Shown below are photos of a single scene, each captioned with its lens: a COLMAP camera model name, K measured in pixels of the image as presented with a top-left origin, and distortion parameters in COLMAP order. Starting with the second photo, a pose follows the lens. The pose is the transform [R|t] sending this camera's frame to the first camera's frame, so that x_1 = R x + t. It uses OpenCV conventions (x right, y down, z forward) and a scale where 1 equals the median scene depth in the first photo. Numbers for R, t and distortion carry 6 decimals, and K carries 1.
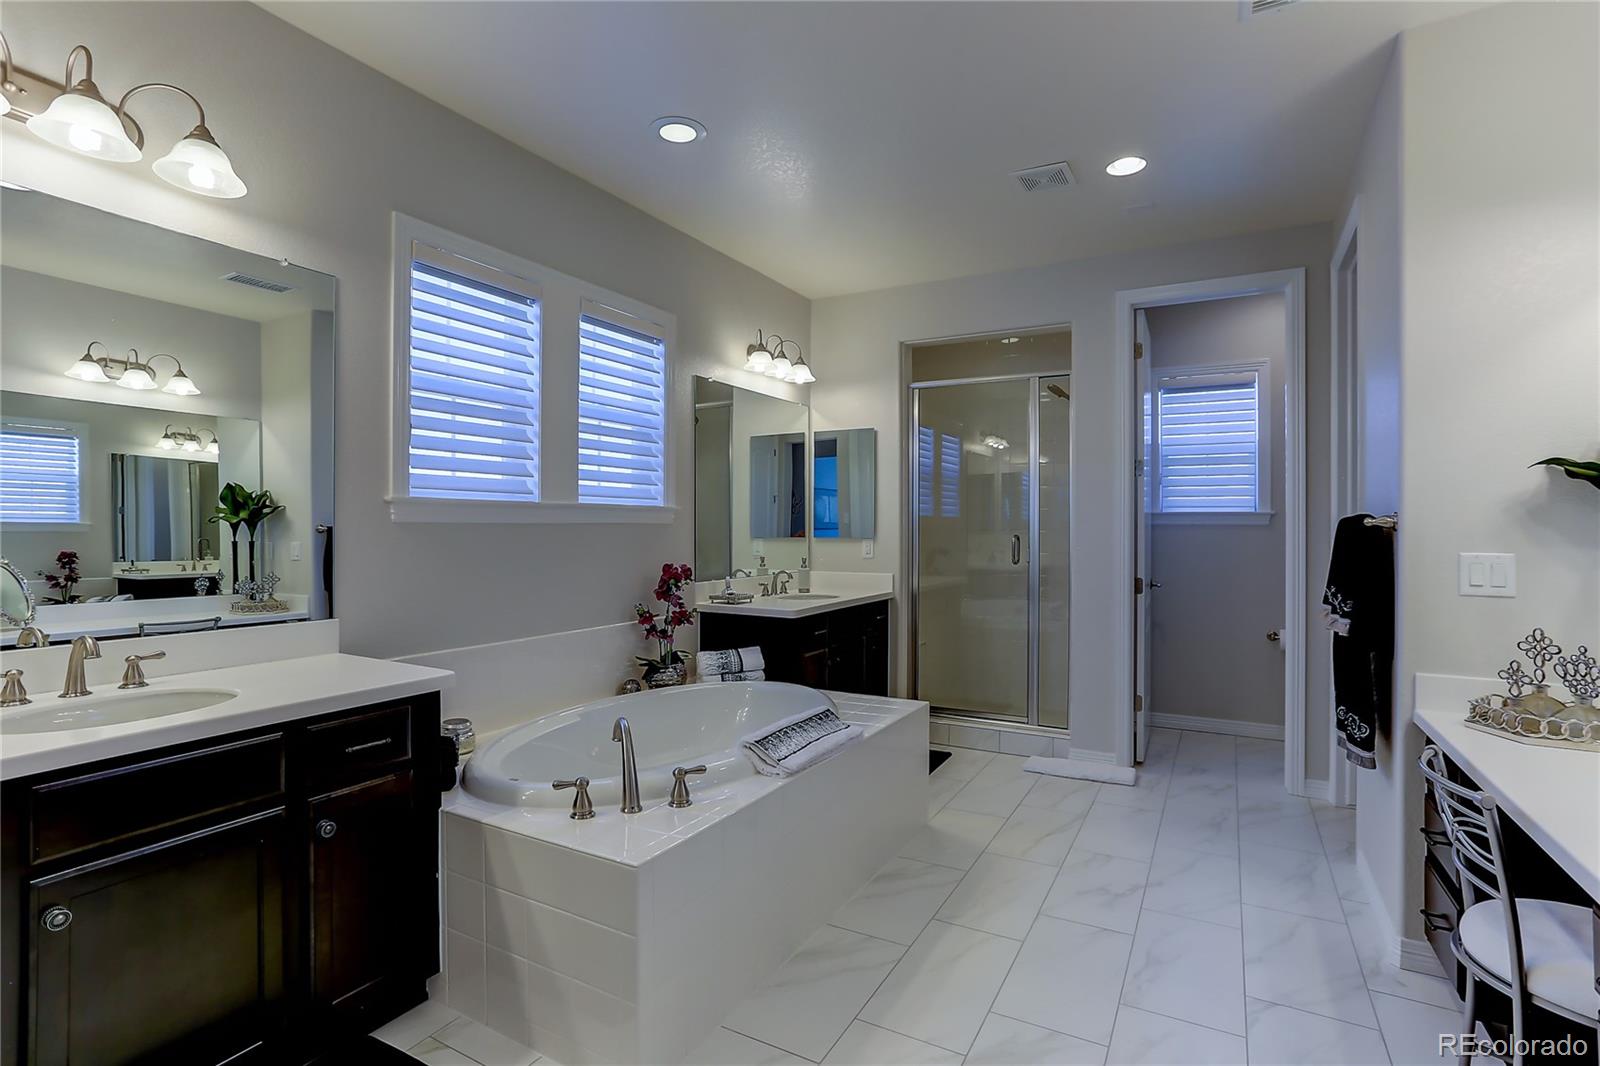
lens RADIAL K [[777.1, 0, 798.6], [0, 777.1, 531.3], [0, 0, 1]] dist [-0.048763, 0.027972]
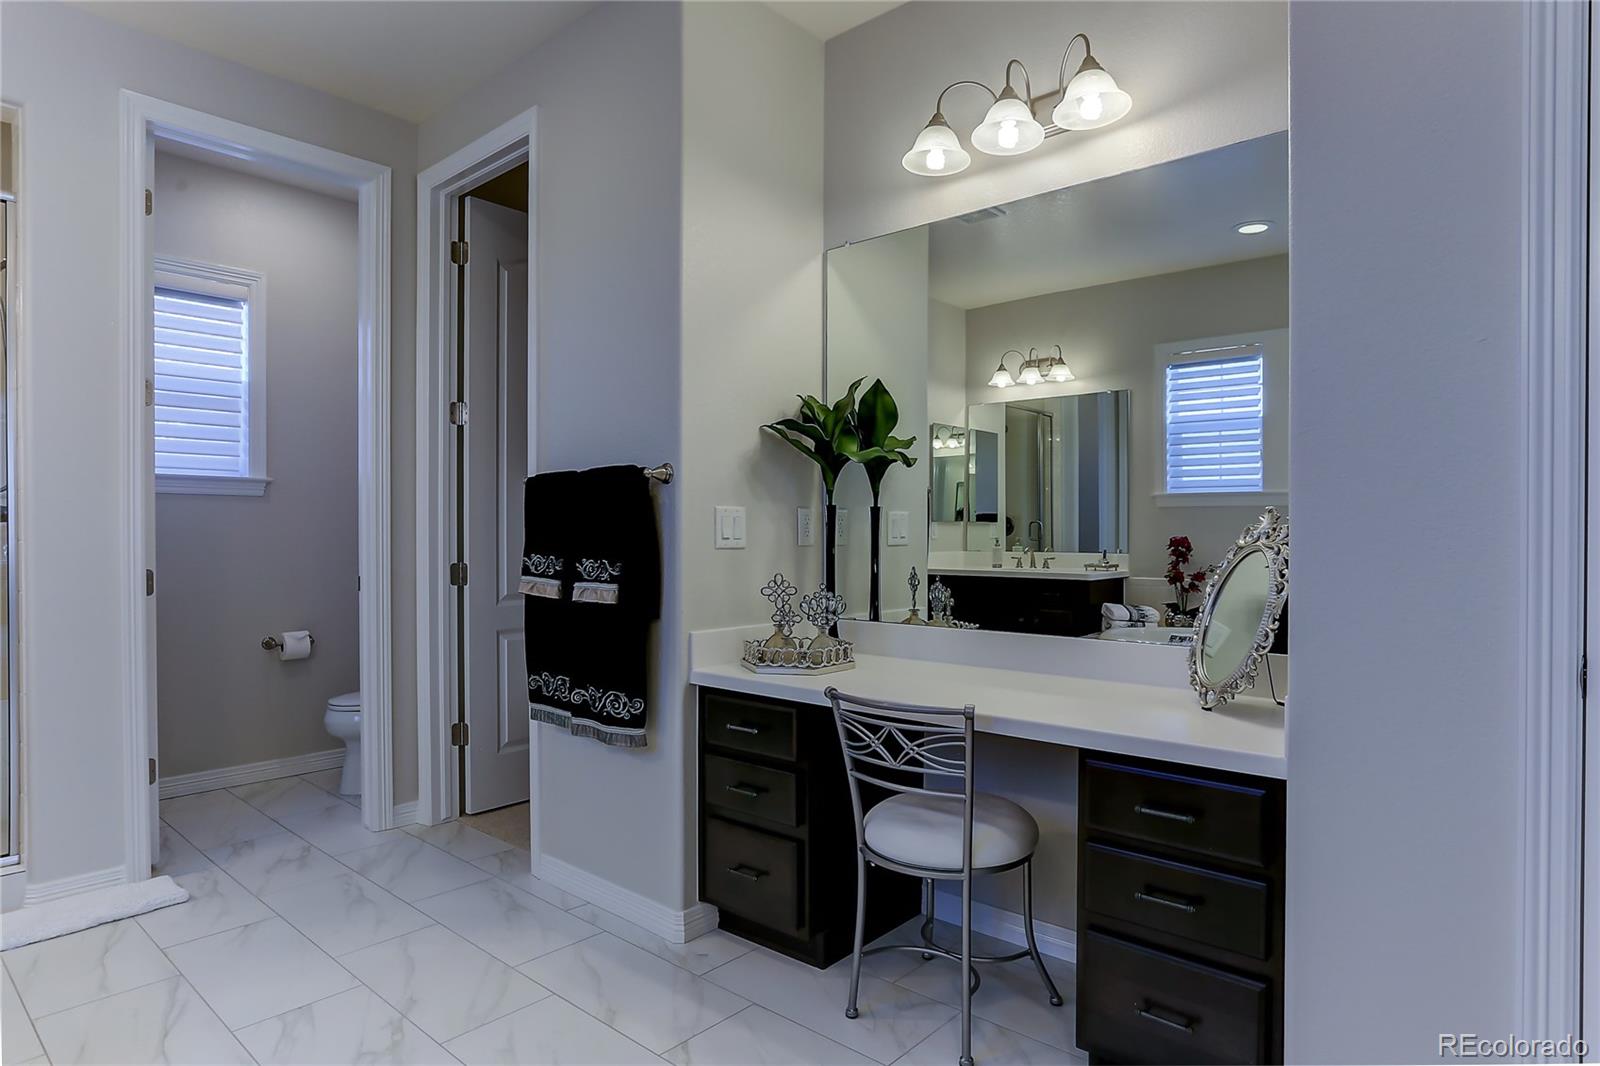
lens RADIAL K [[913.5, 0, 800.1], [0, 913.5, 536.3], [0, 0, 1]] dist [-0.030867, 0.006177]
pose [[0.218402, -0.009186, 0.975816, -0.222128], [0.005609, 0.999951, 0.008158, 0.044822], [-0.975843, 0.003692, 0.218443, 0.482940]]
